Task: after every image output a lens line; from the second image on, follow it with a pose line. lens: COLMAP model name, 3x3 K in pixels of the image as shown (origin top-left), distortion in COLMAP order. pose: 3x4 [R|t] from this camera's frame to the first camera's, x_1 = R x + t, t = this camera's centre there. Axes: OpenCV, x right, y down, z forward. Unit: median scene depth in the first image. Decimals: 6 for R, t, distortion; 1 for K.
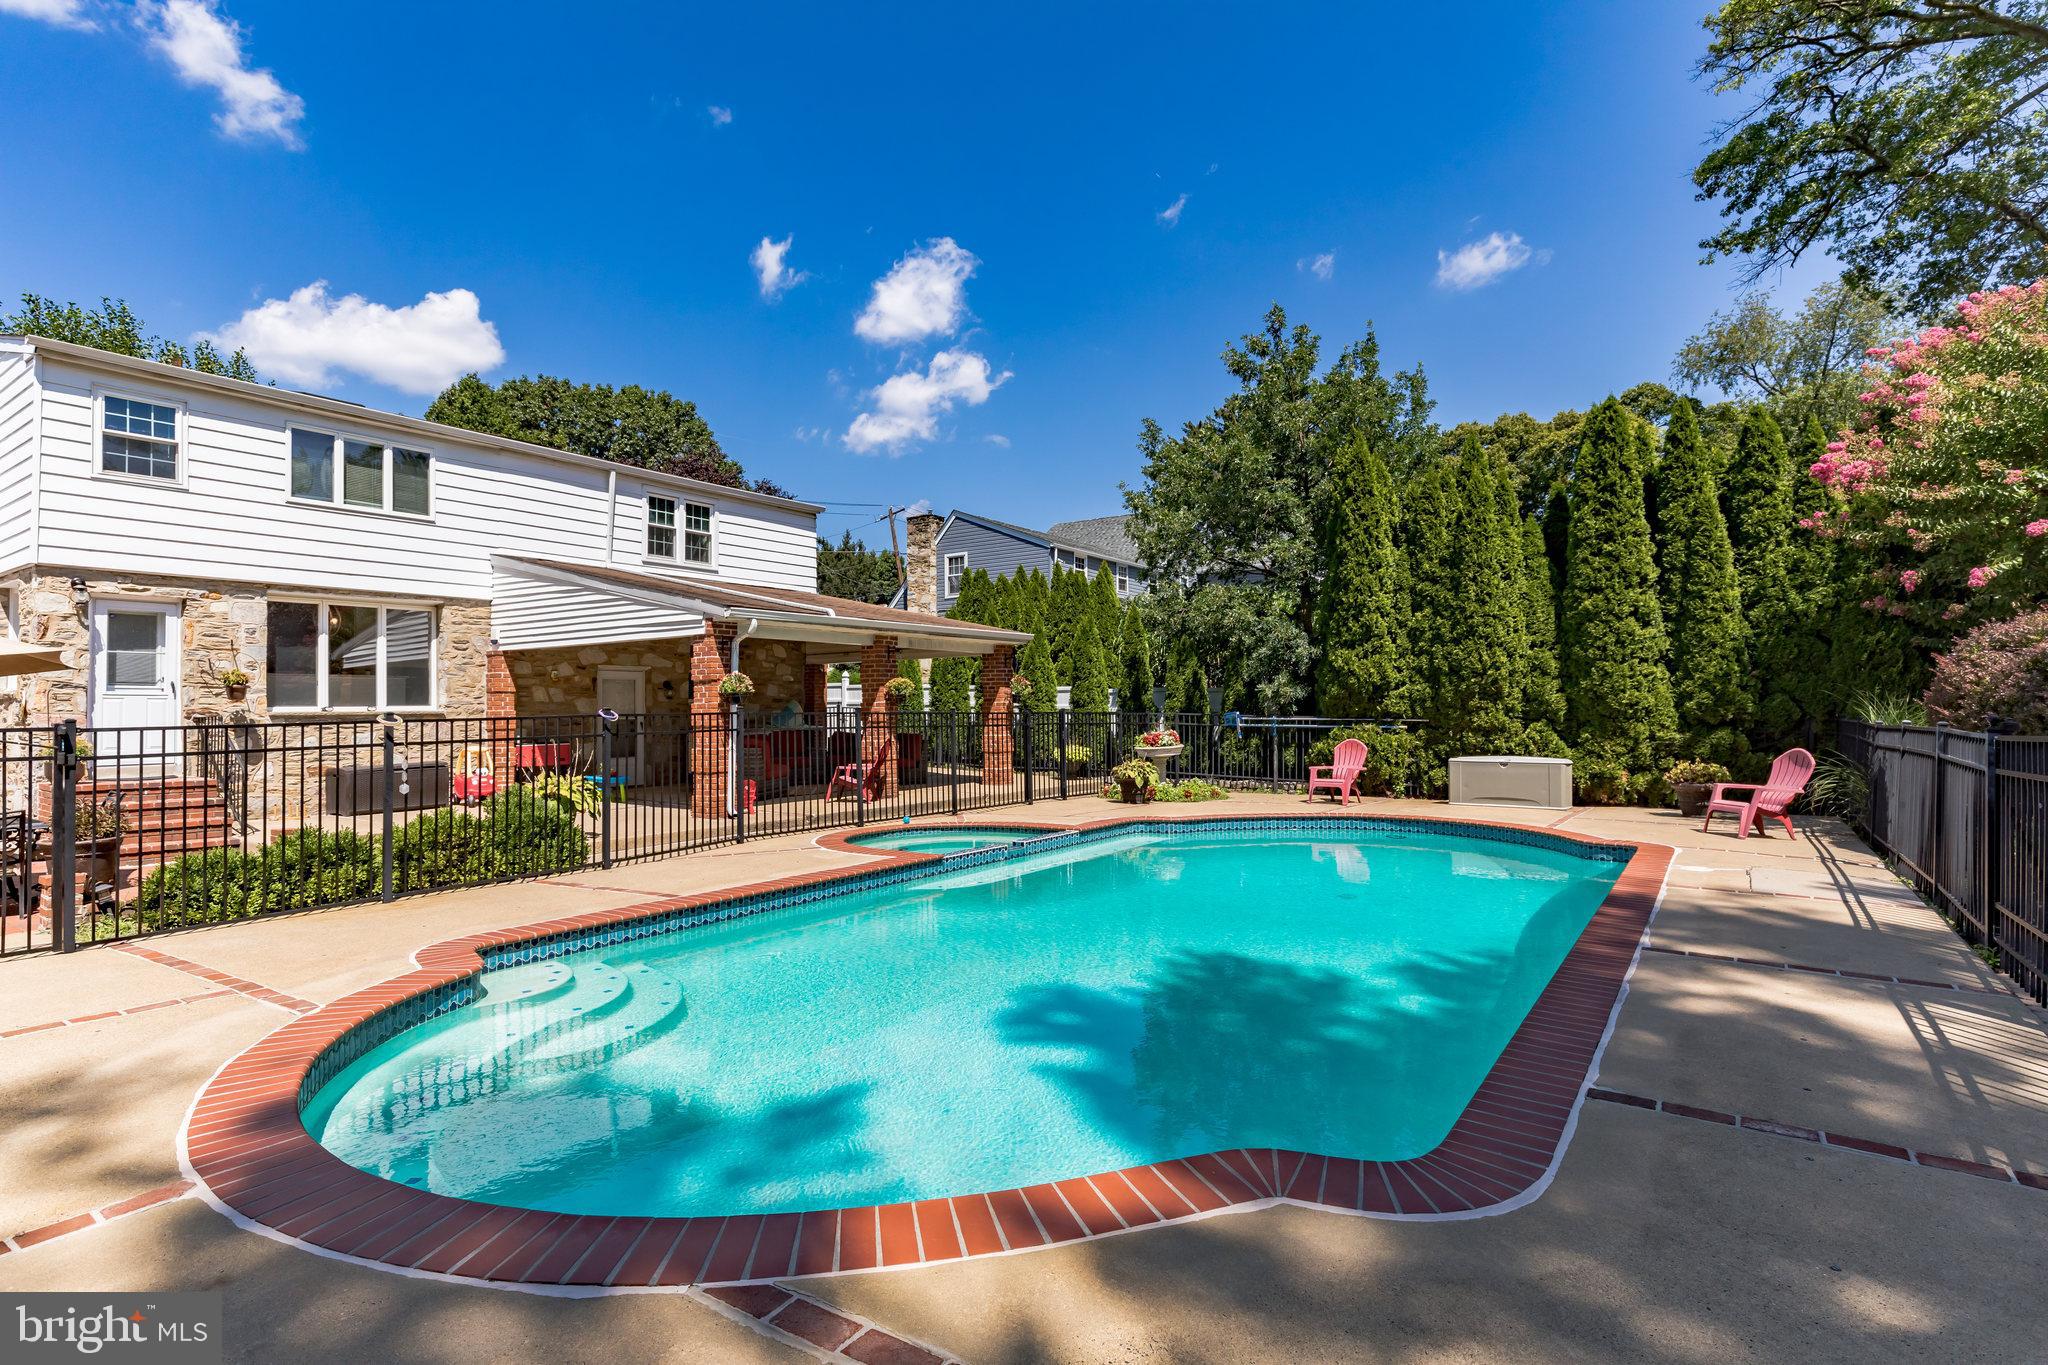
lens RADIAL K [[996.7, 0, 1020.4], [0, 996.7, 692.9], [0, 0, 1]] dist [0.003160, 0.000228]
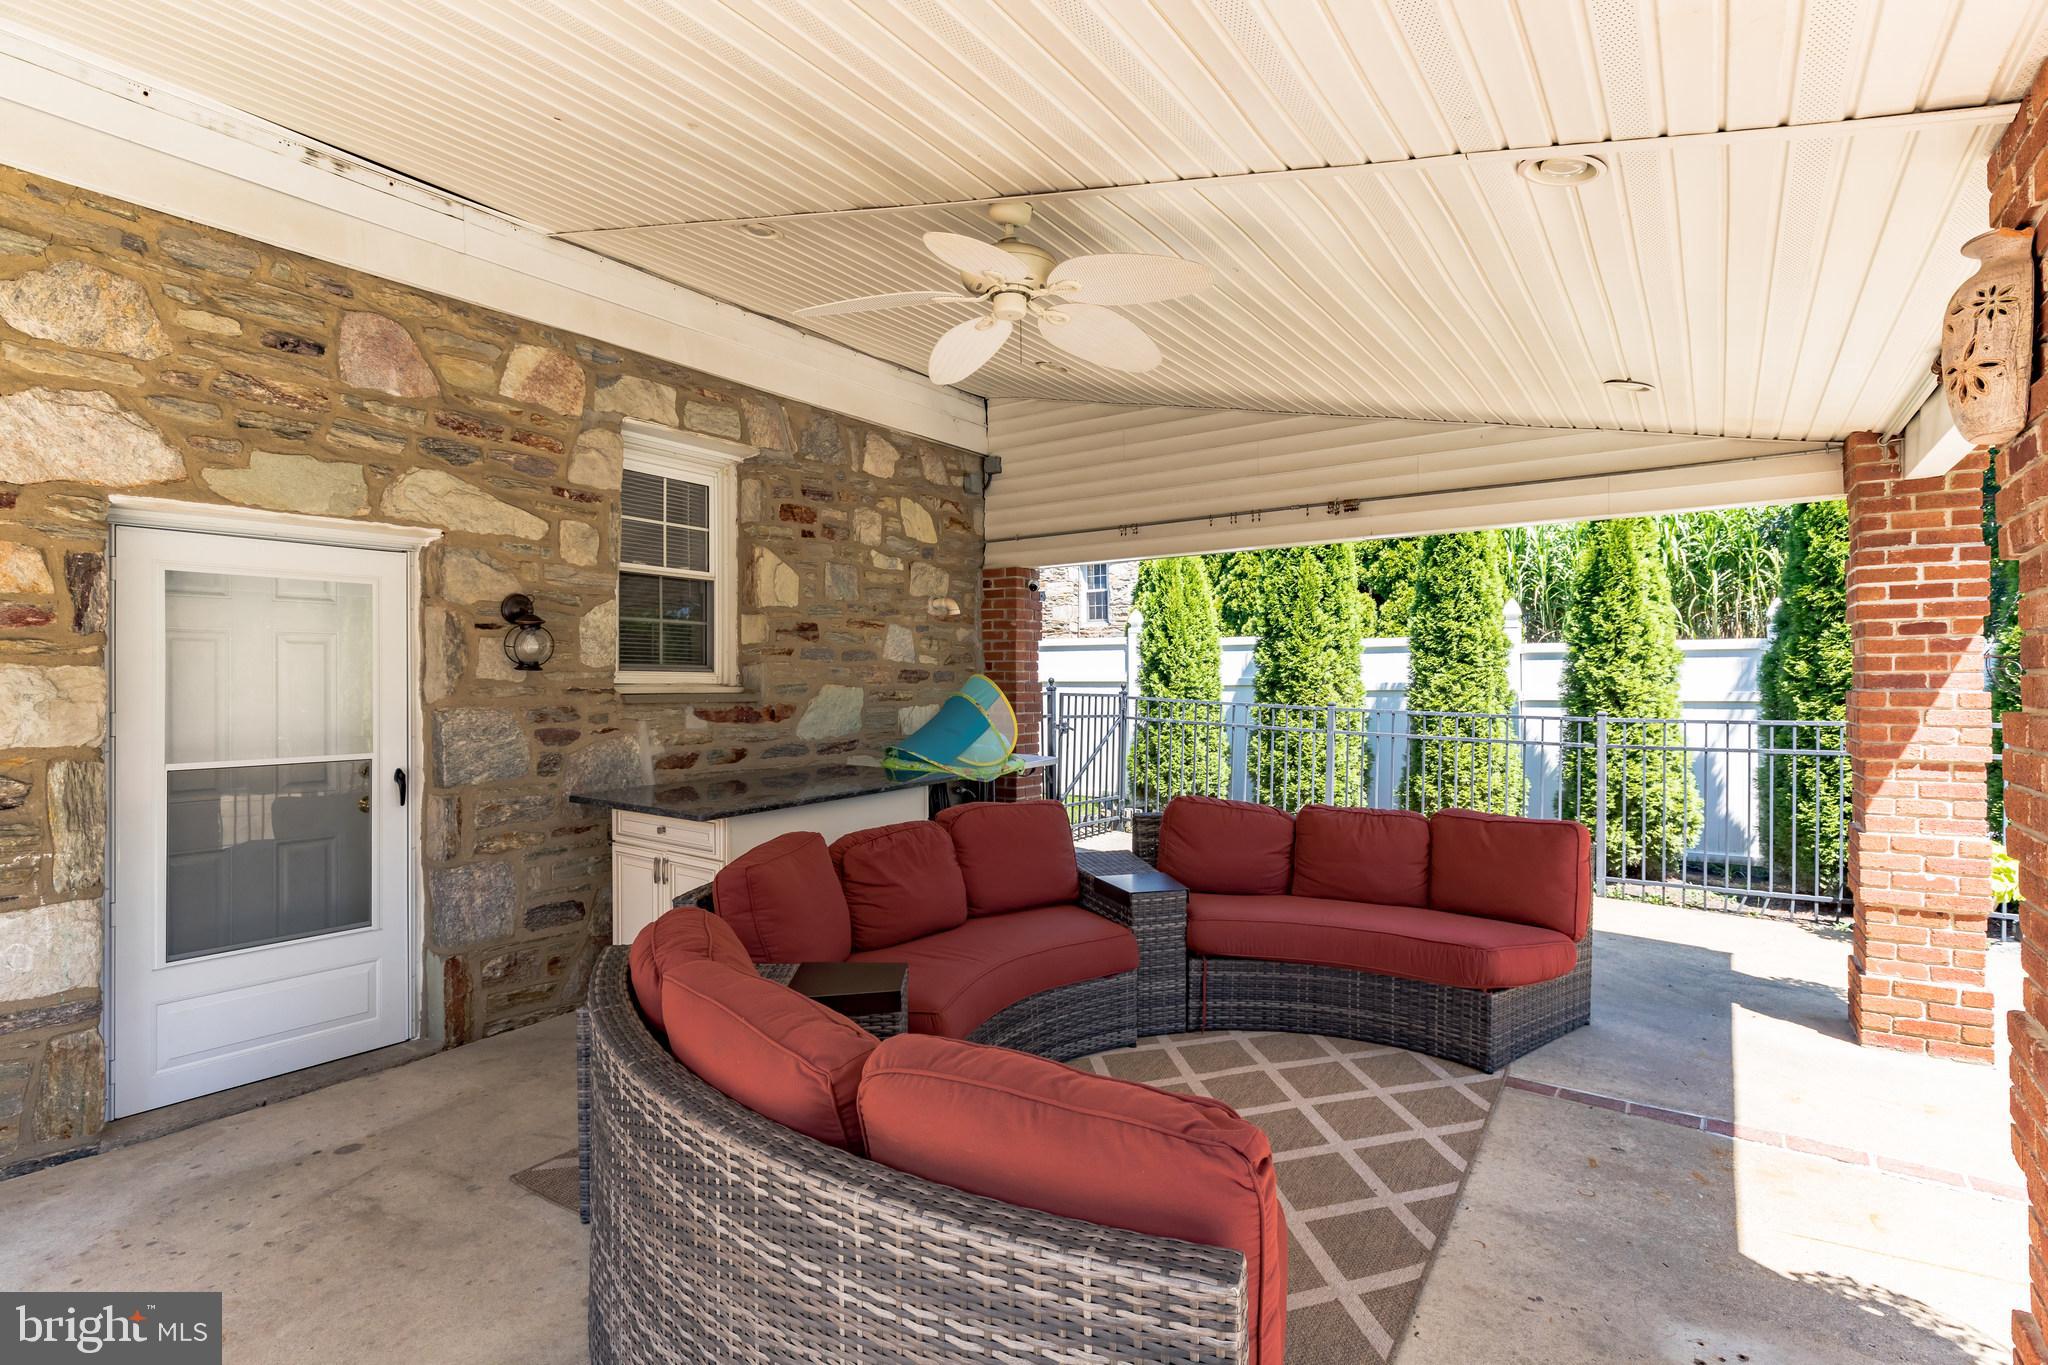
lens RADIAL K [[996.7, 0, 1024.4], [0, 996.7, 672.7], [0, 0, 1]] dist [0.003160, 0.000228]
pose [[0.999965, 0.005535, 0.006250, -0.309639], [-0.005598, 0.999932, 0.010187, 0.004550], [-0.006193, -0.010221, 0.999929, 1.003364]]
